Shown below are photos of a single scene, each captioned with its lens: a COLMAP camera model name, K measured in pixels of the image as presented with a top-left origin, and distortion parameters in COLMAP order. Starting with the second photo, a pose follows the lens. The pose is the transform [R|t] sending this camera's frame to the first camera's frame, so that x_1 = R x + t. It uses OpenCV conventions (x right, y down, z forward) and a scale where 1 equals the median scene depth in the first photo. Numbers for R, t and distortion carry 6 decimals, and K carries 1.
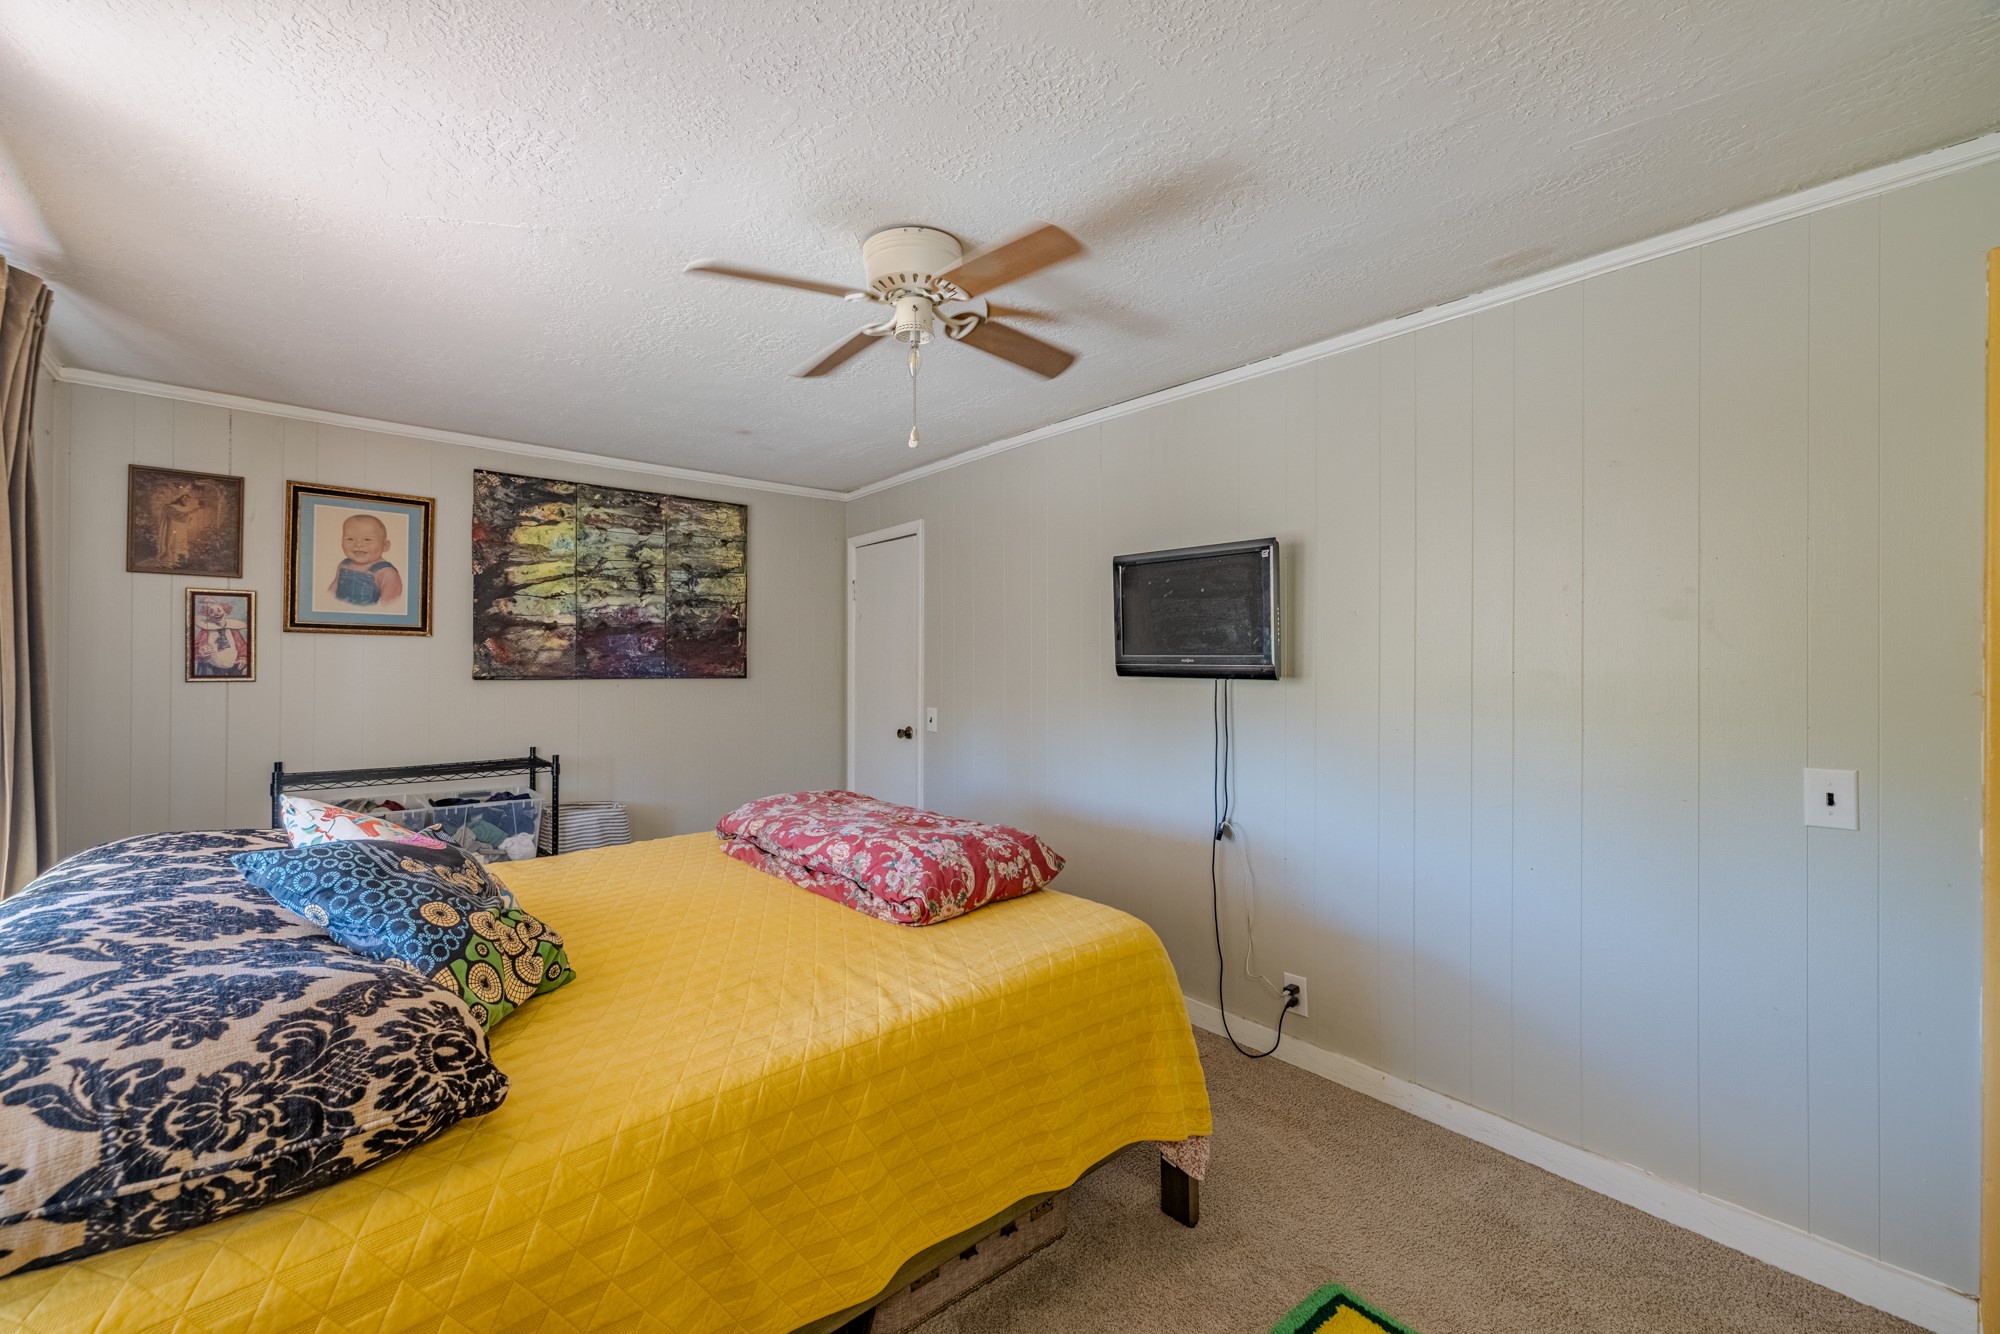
lens RADIAL K [[838.7, 0, 993.0], [0, 838.7, 667.1], [0, 0, 1]] dist [0.000916, -0.000162]
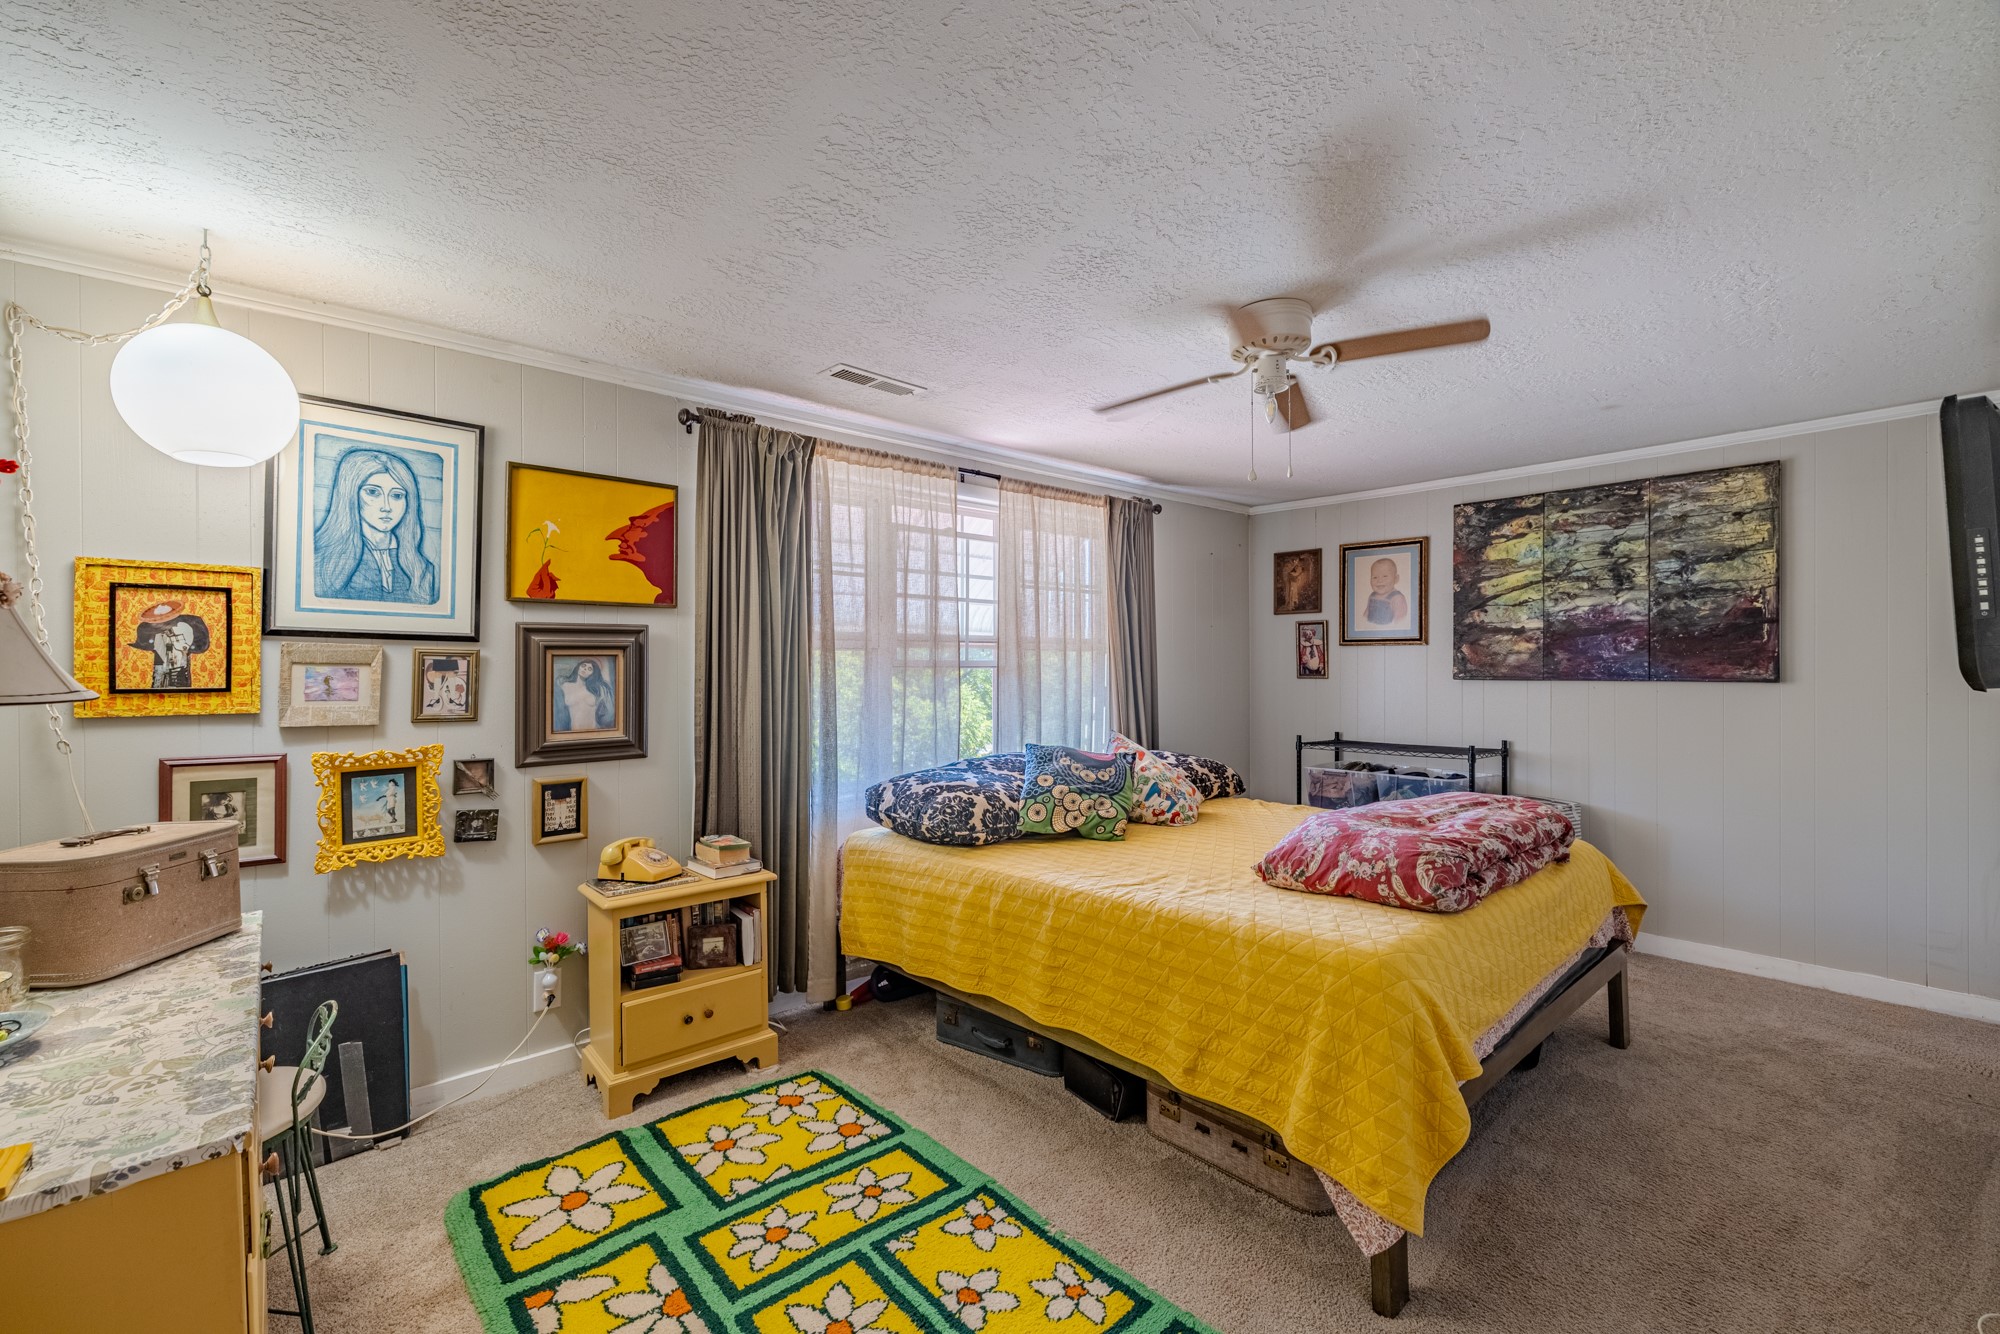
lens RADIAL K [[838.7, 0, 993.0], [0, 838.7, 667.1], [0, 0, 1]] dist [0.000916, -0.000162]
pose [[0.016534, -0.005041, -0.999851, 0.546901], [-0.000532, 0.999987, -0.005050, 0.003793], [0.999863, 0.000616, 0.016531, 0.296314]]
